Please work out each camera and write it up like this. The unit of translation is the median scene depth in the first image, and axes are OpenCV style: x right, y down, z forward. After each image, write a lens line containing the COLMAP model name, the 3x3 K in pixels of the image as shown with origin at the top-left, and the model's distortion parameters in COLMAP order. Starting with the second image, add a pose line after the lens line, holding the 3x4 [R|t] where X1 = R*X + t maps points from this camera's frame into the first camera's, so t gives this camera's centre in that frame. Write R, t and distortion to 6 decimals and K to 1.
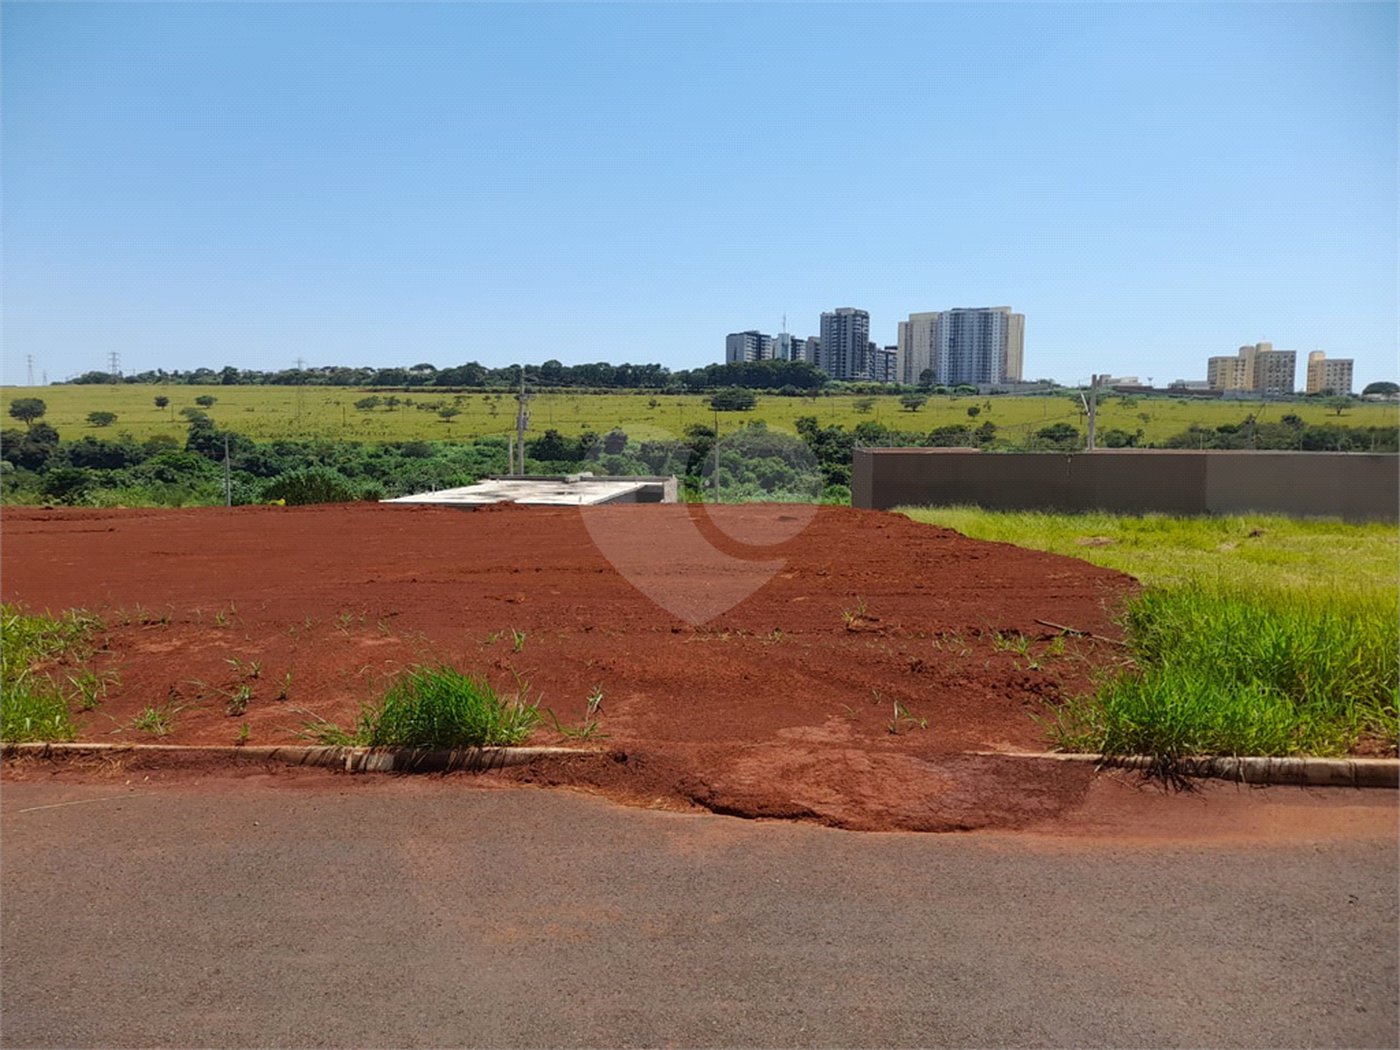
lens RADIAL K [[1032.6, 0, 715.6], [0, 1032.6, 543.4], [0, 0, 1]] dist [0.078178, -0.088116]
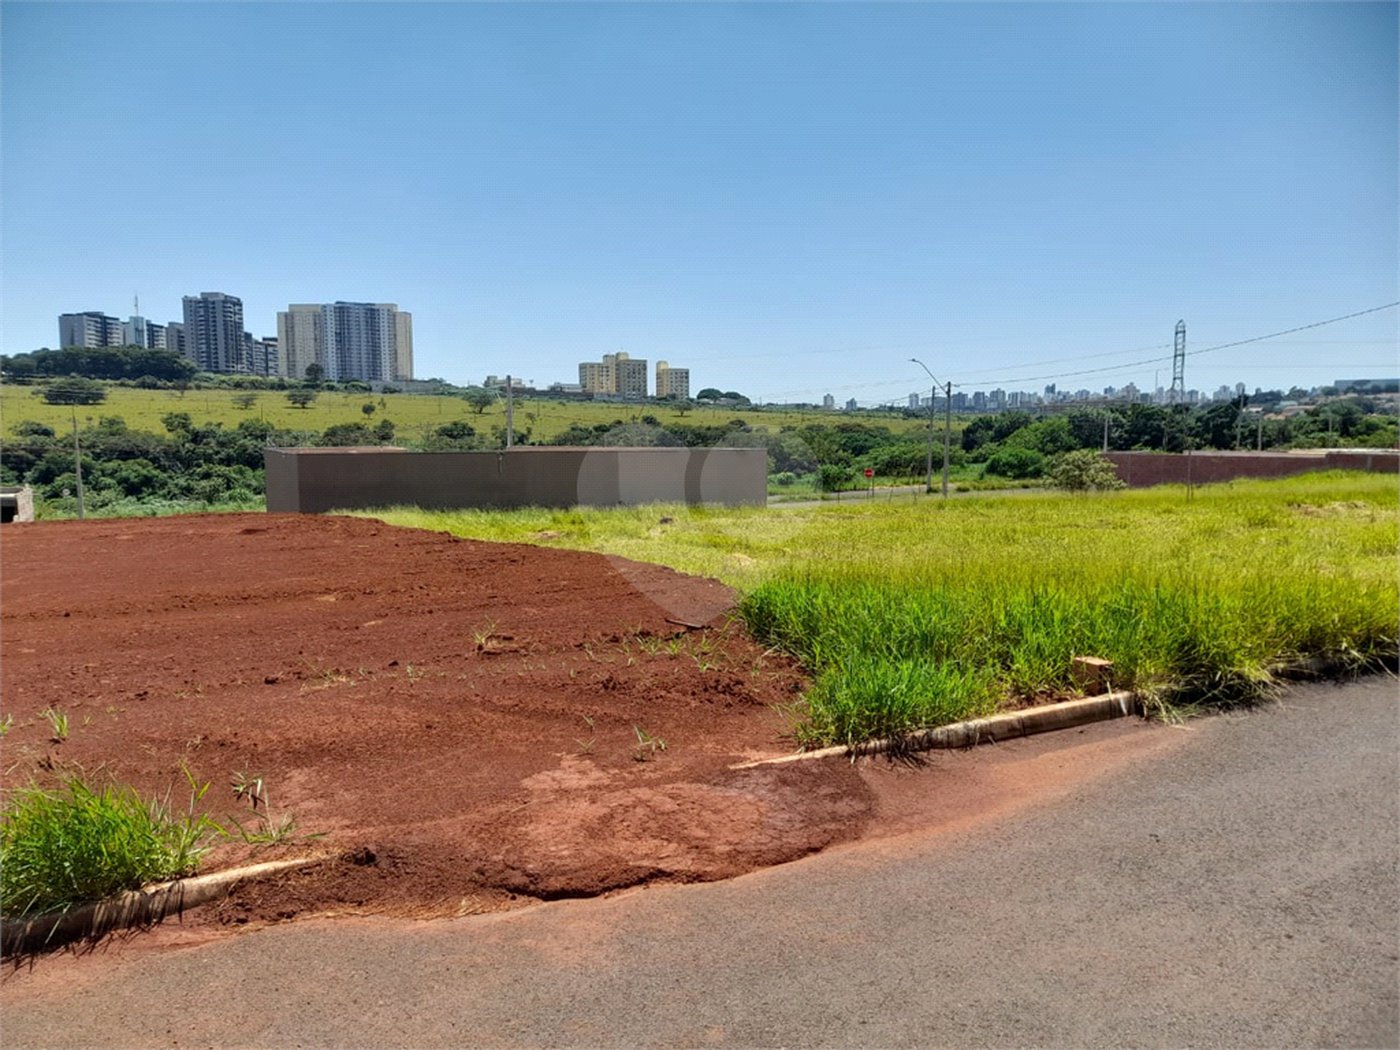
lens RADIAL K [[1040.6, 0, 700.0], [0, 1040.6, 525.0], [0, 0, 1]] dist [0.050330, -0.069678]
pose [[0.836467, -0.053893, 0.545362, -0.282789], [0.063024, 0.998010, 0.001958, -0.022879], [-0.544382, 0.032733, 0.838199, 0.206590]]
